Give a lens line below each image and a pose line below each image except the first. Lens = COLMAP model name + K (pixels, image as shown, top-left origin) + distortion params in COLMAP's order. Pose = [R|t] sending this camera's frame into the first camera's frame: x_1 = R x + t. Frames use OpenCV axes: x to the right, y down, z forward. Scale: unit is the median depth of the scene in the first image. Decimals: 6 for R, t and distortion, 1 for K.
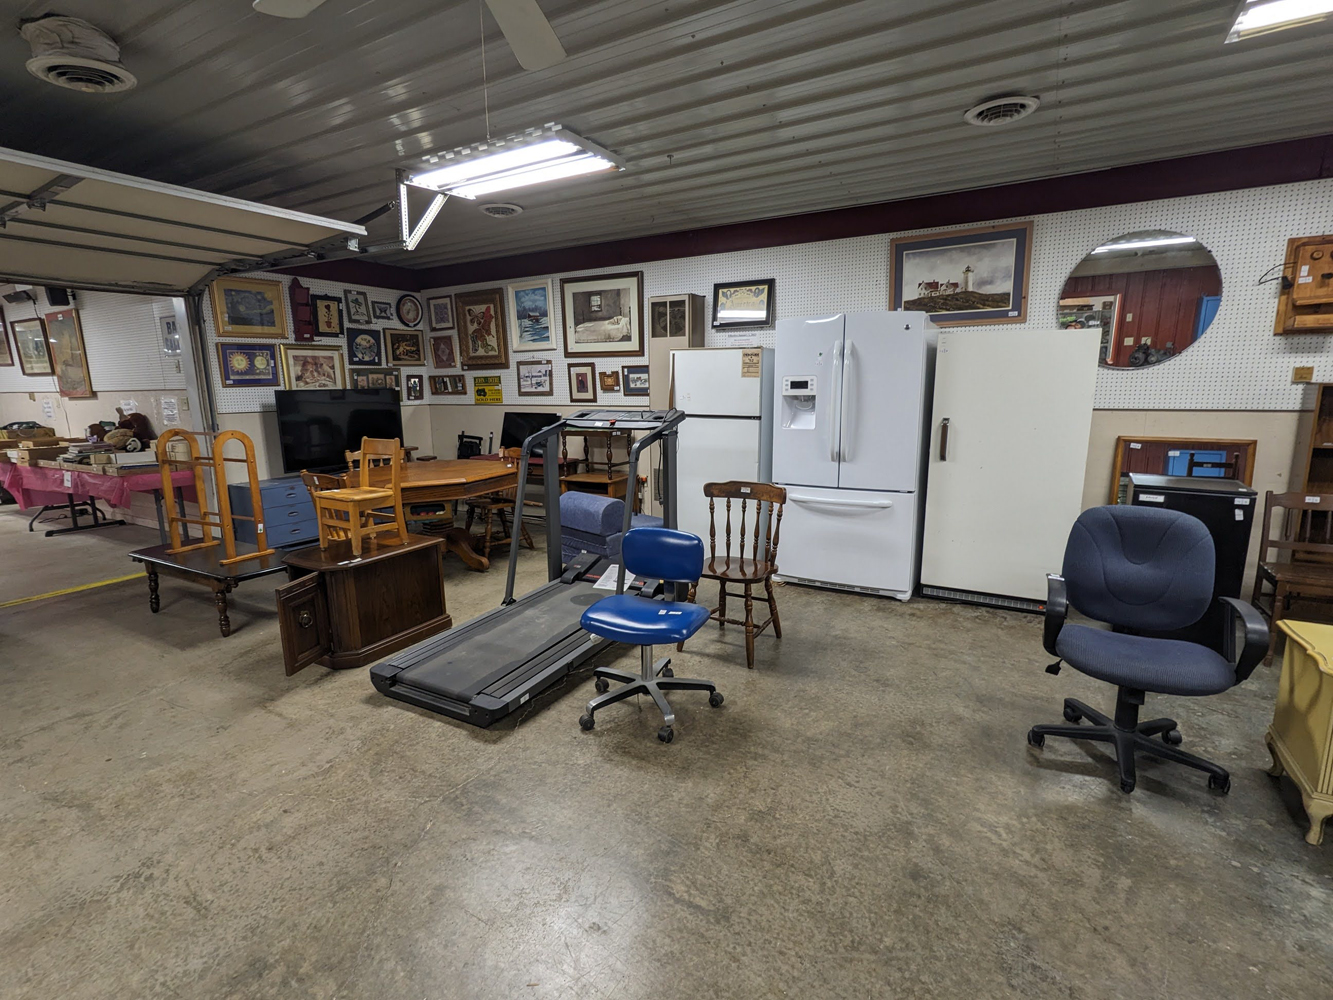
lens RADIAL K [[646.4, 0, 668.0], [0, 646.4, 504.2], [0, 0, 1]] dist [-0.000242, 0.002083]
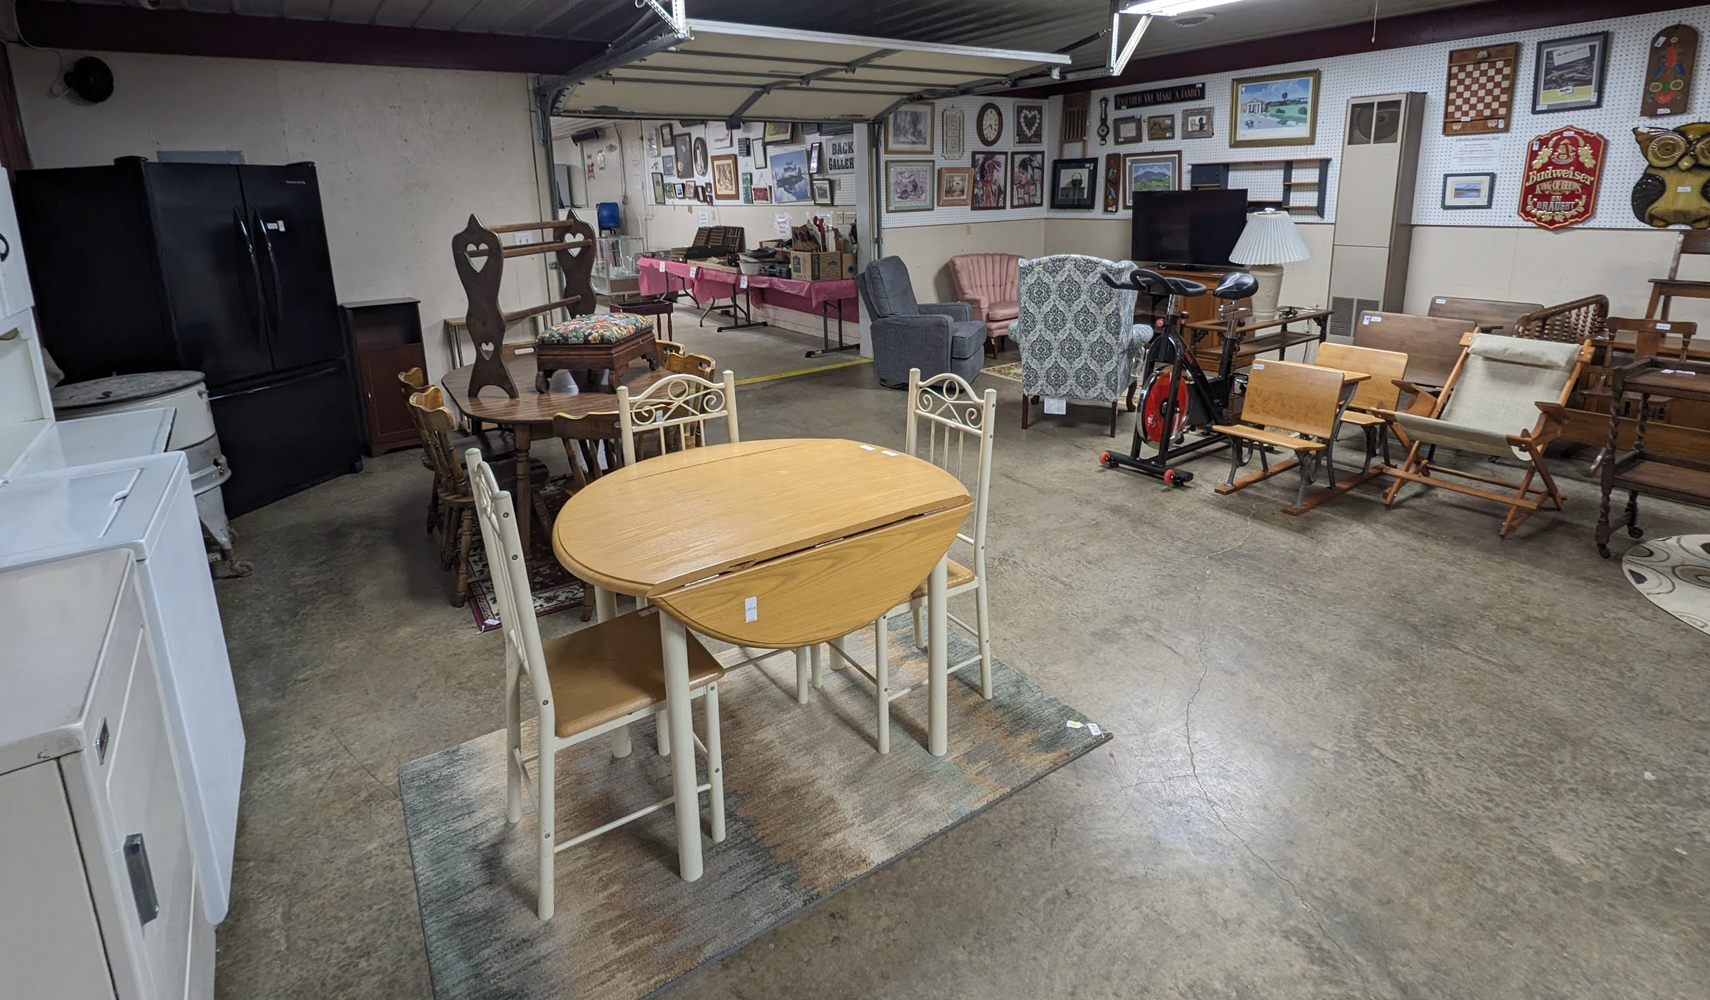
lens RADIAL K [[827.7, 0, 849.1], [0, 827.7, 366.3], [0, 0, 1]] dist [-0.001197, 0.002120]
pose [[0.903301, 0.079730, -0.421533, -0.182722], [-0.065127, 0.996675, 0.048953, 0.034754], [0.424034, -0.016766, 0.905491, -0.384614]]
